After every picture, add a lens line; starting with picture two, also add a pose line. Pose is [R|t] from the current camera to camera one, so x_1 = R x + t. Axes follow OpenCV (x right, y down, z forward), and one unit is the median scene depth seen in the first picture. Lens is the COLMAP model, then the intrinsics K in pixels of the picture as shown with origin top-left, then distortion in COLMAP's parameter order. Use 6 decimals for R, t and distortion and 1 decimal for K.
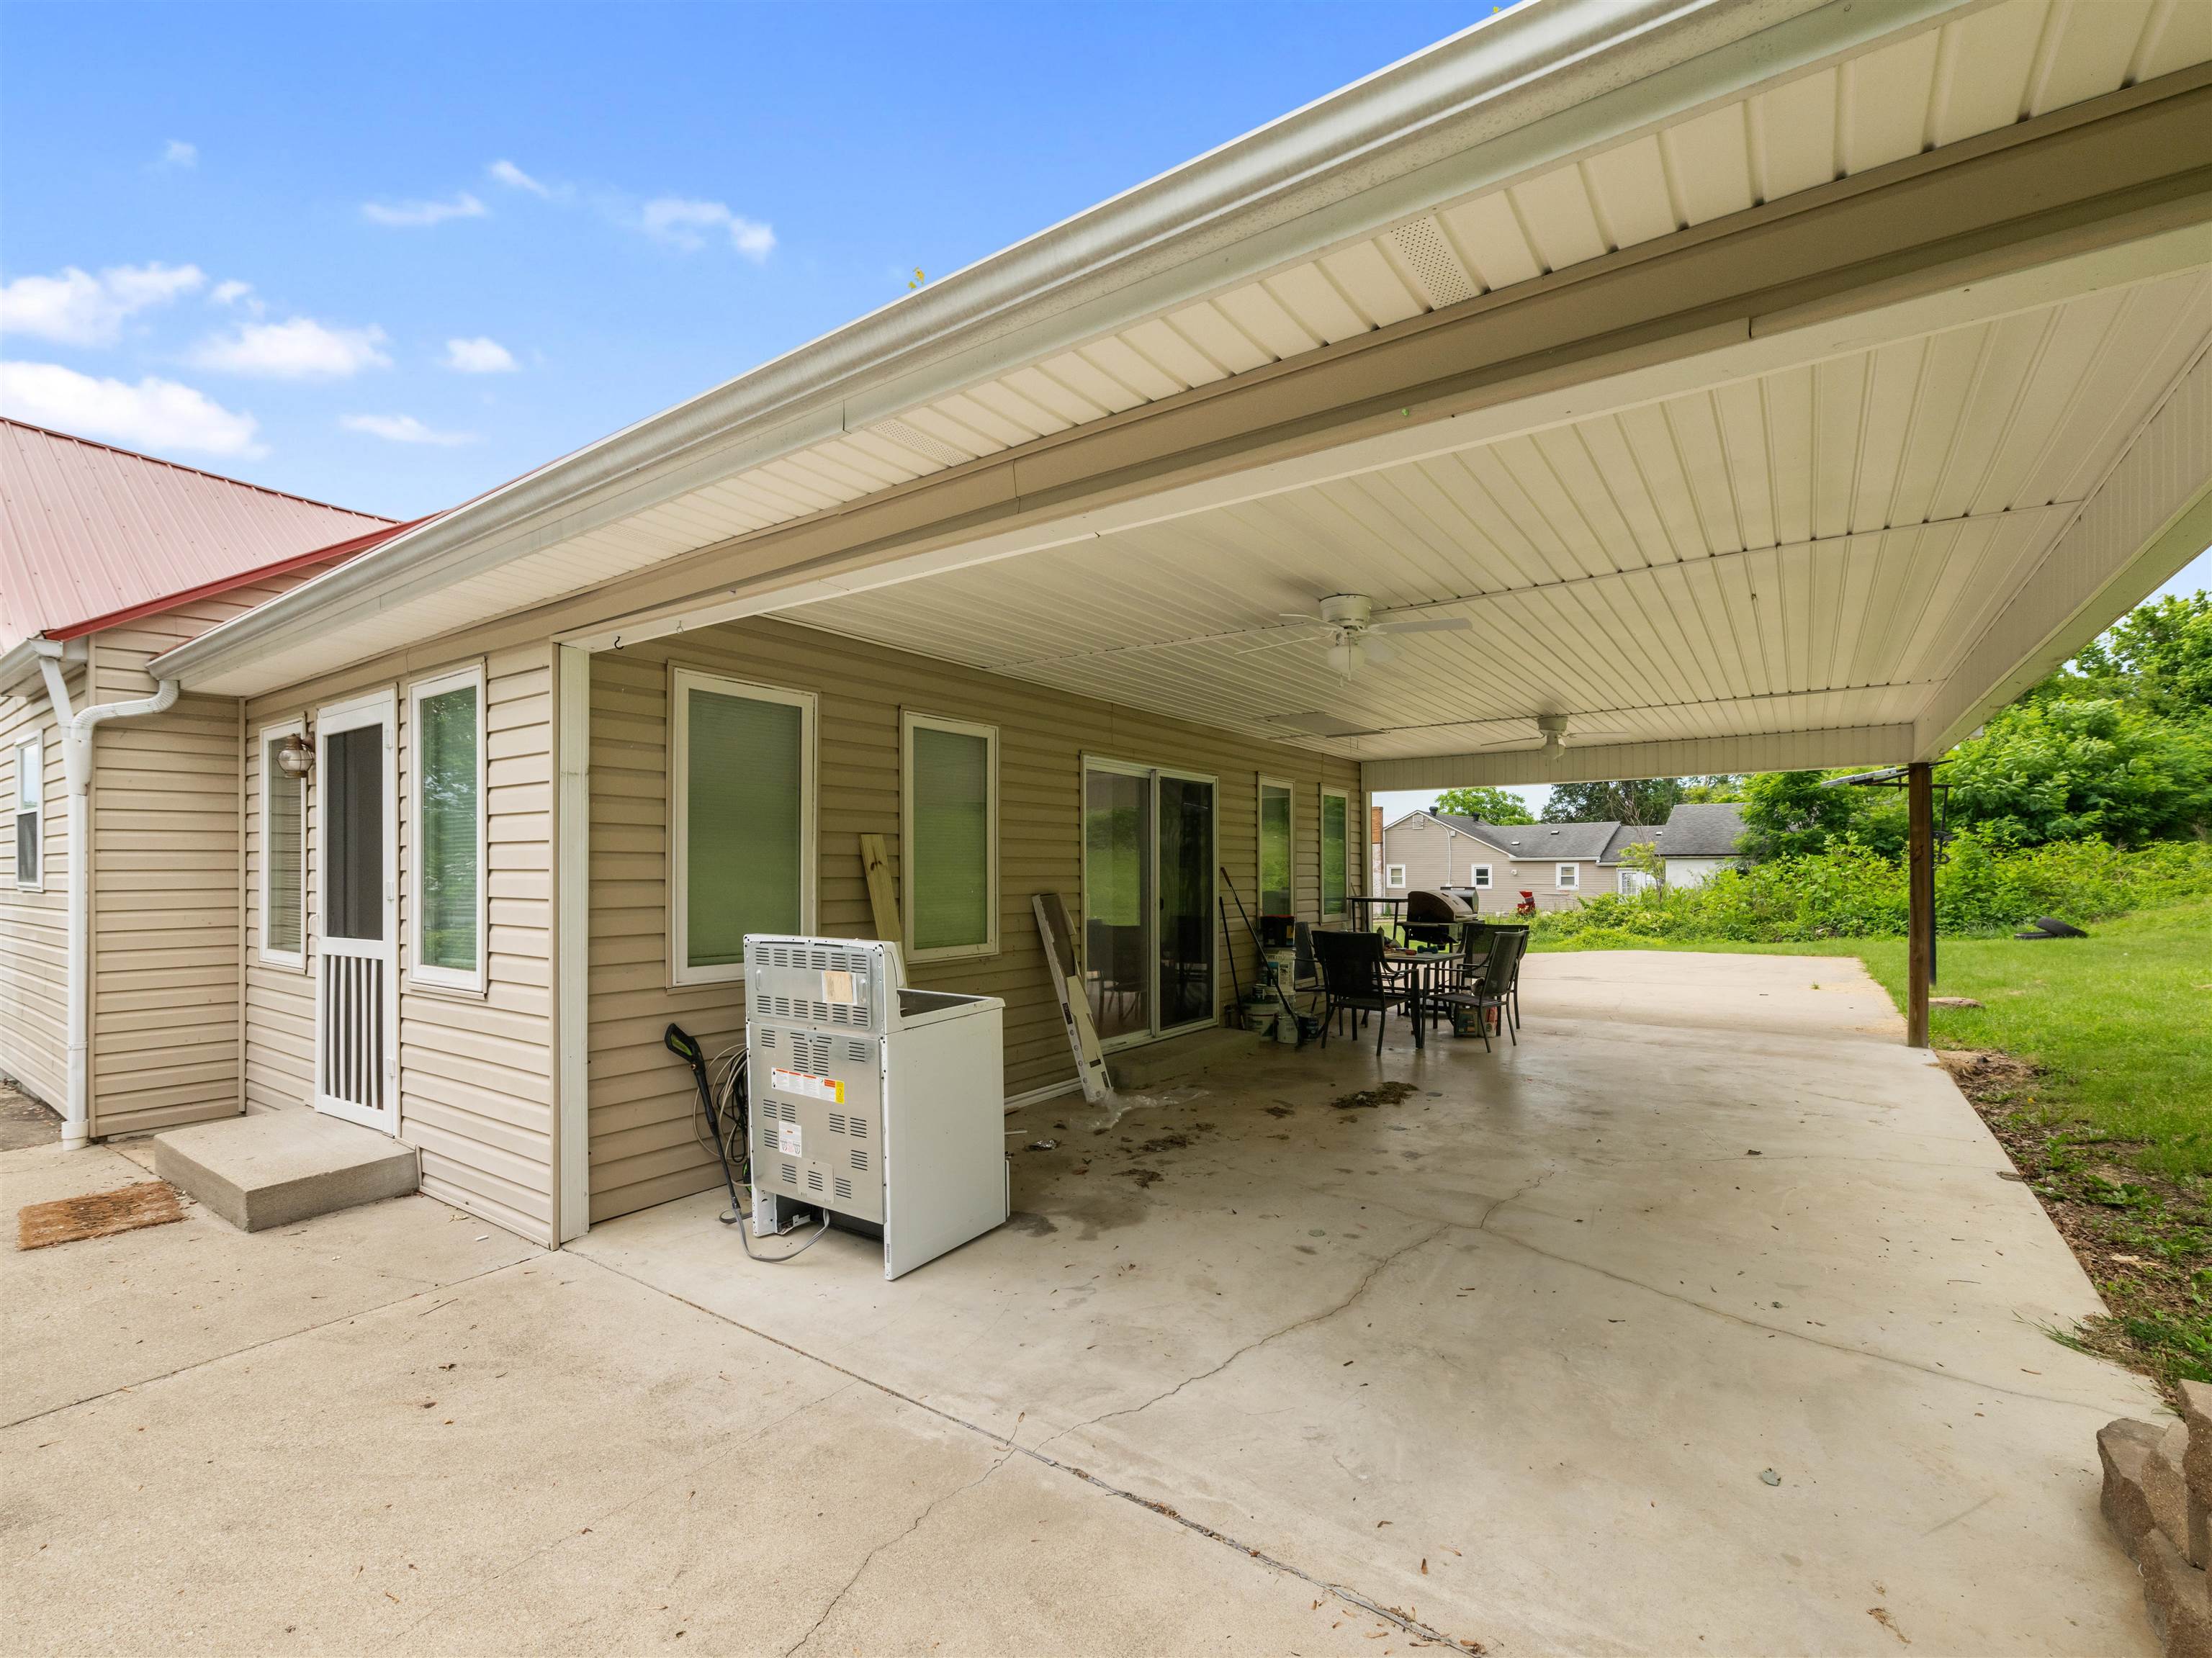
lens RADIAL K [[978.8, 0, 1104.9], [0, 978.8, 875.4], [0, 0, 1]] dist [-0.000074, -0.000044]
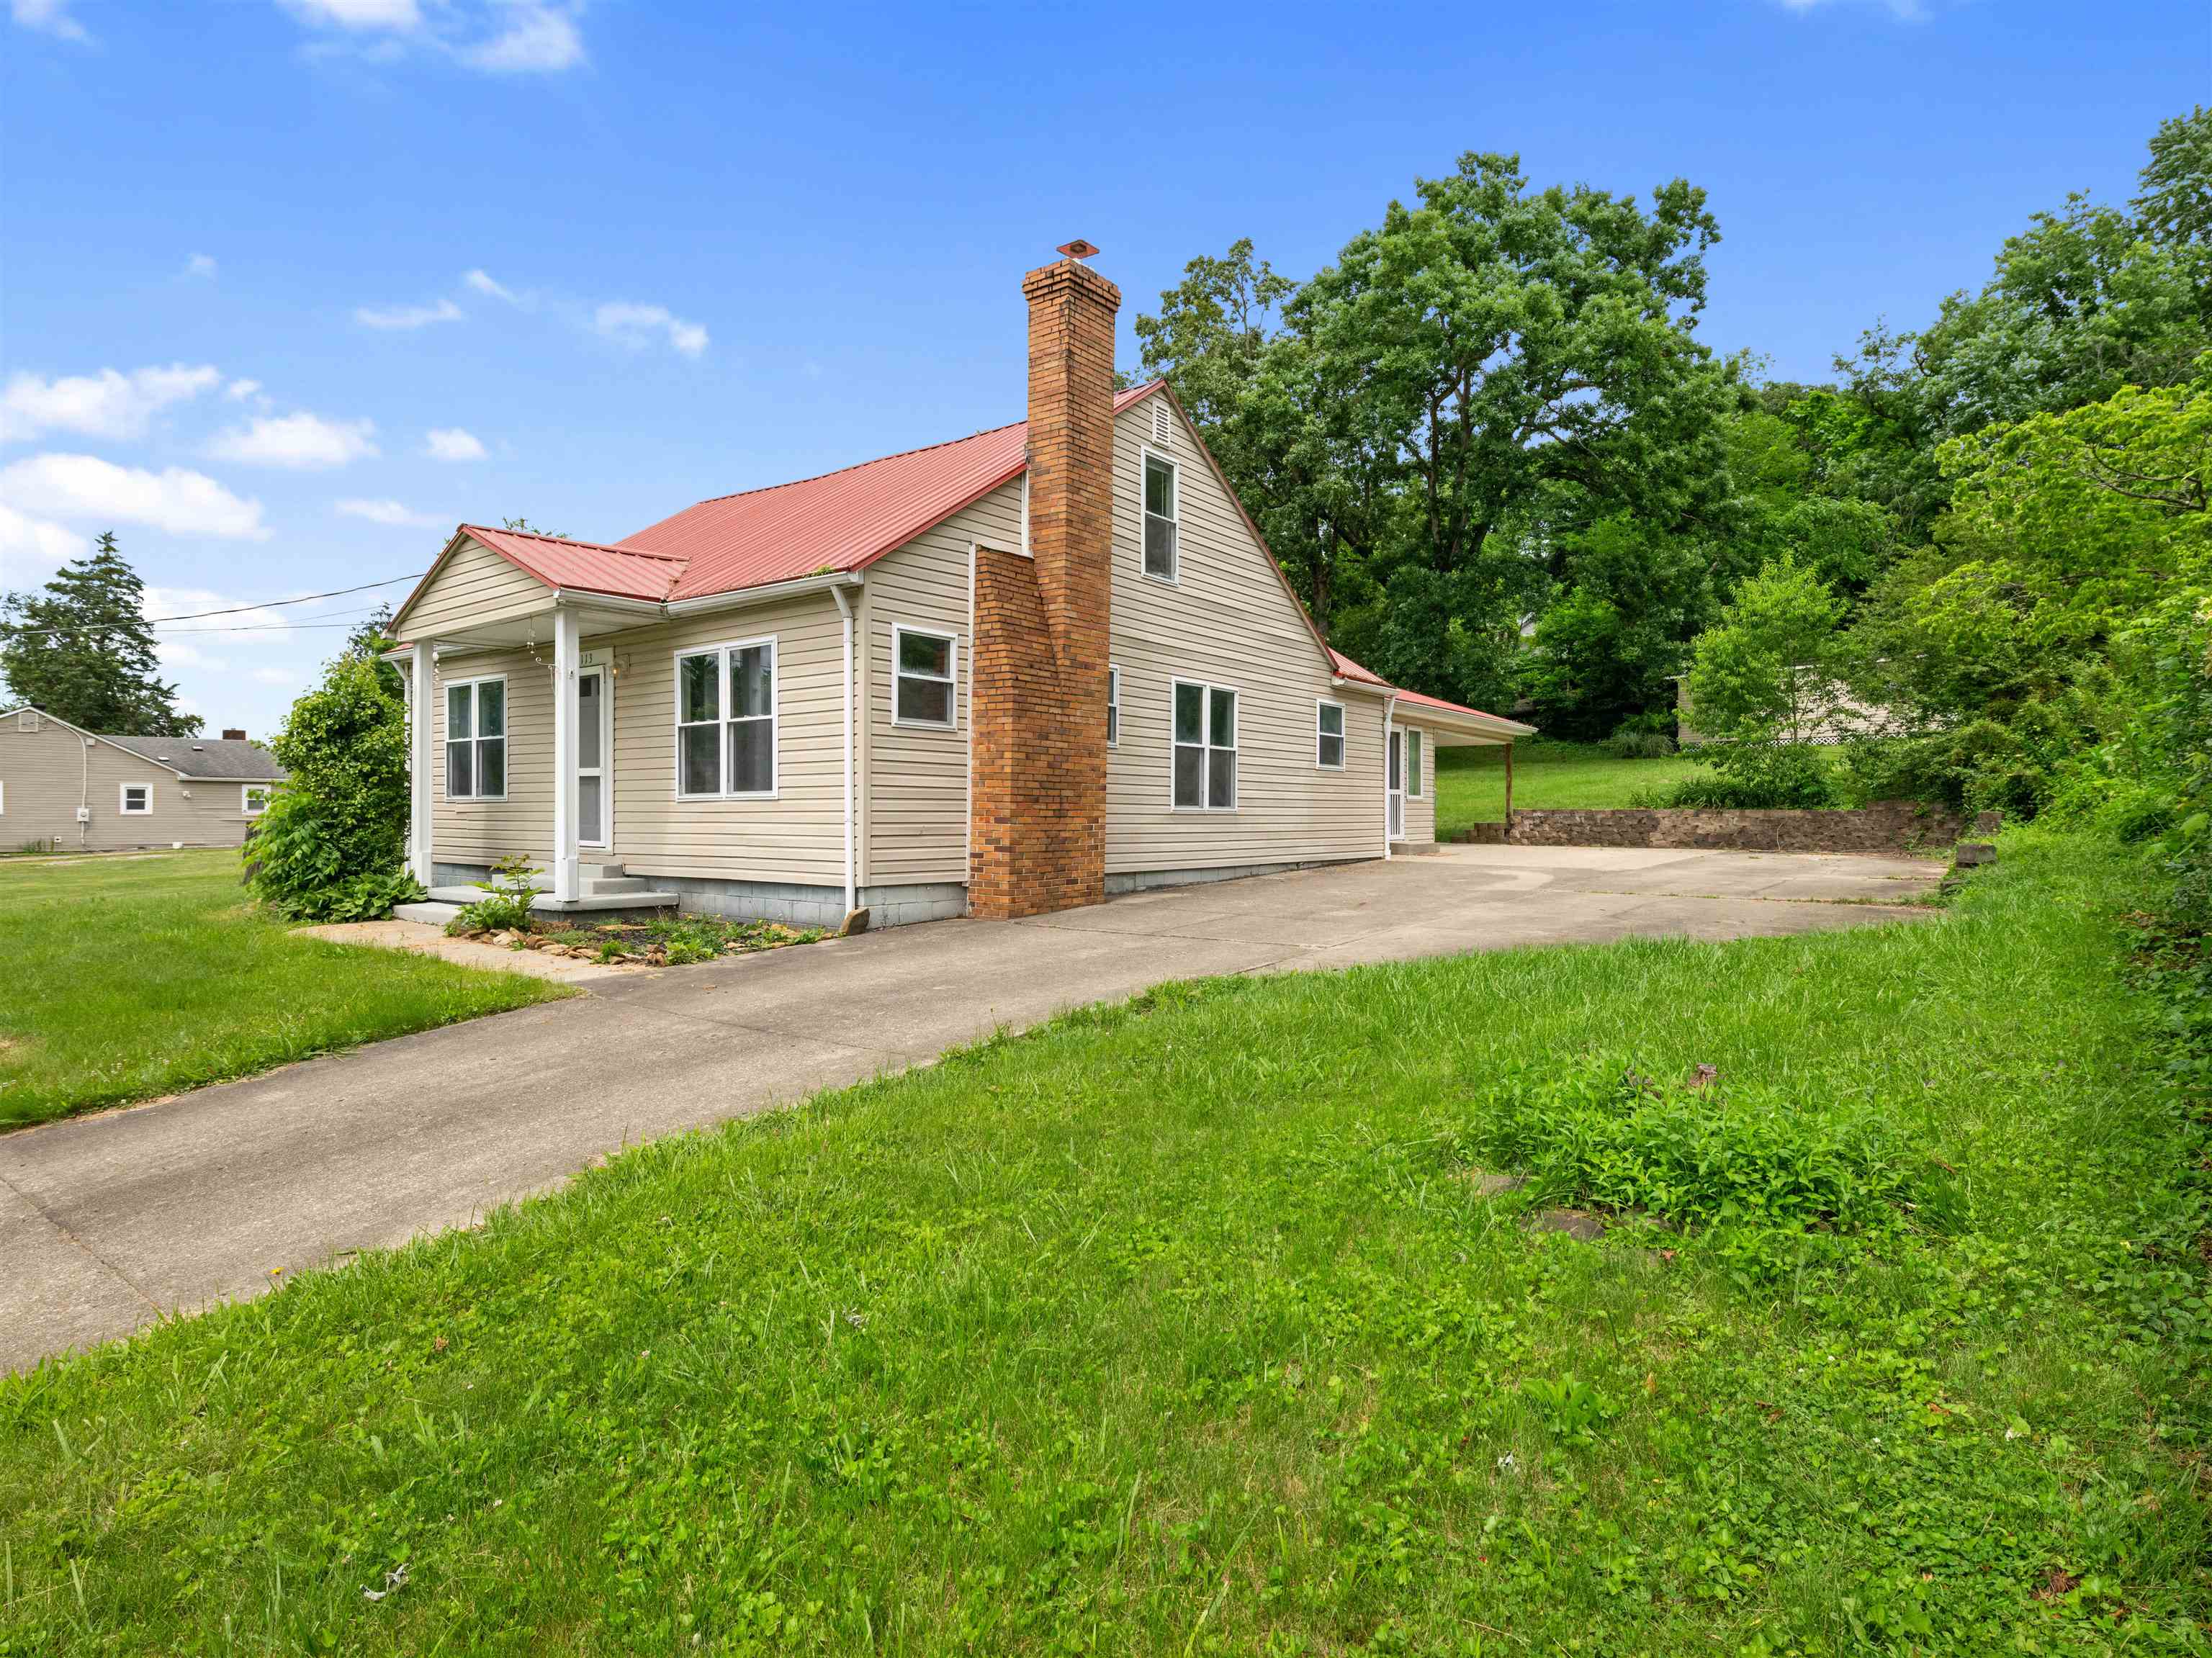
lens RADIAL K [[1185.9, 0, 1106.5], [0, 1185.9, 819.3], [0, 0, 1]] dist [-0.008603, -0.001317]
pose [[0.018909, 0.002113, 0.999819, -4.786530], [0.000085, 0.999998, -0.002115, 0.171748], [-0.999821, 0.000125, 0.018909, 1.827144]]
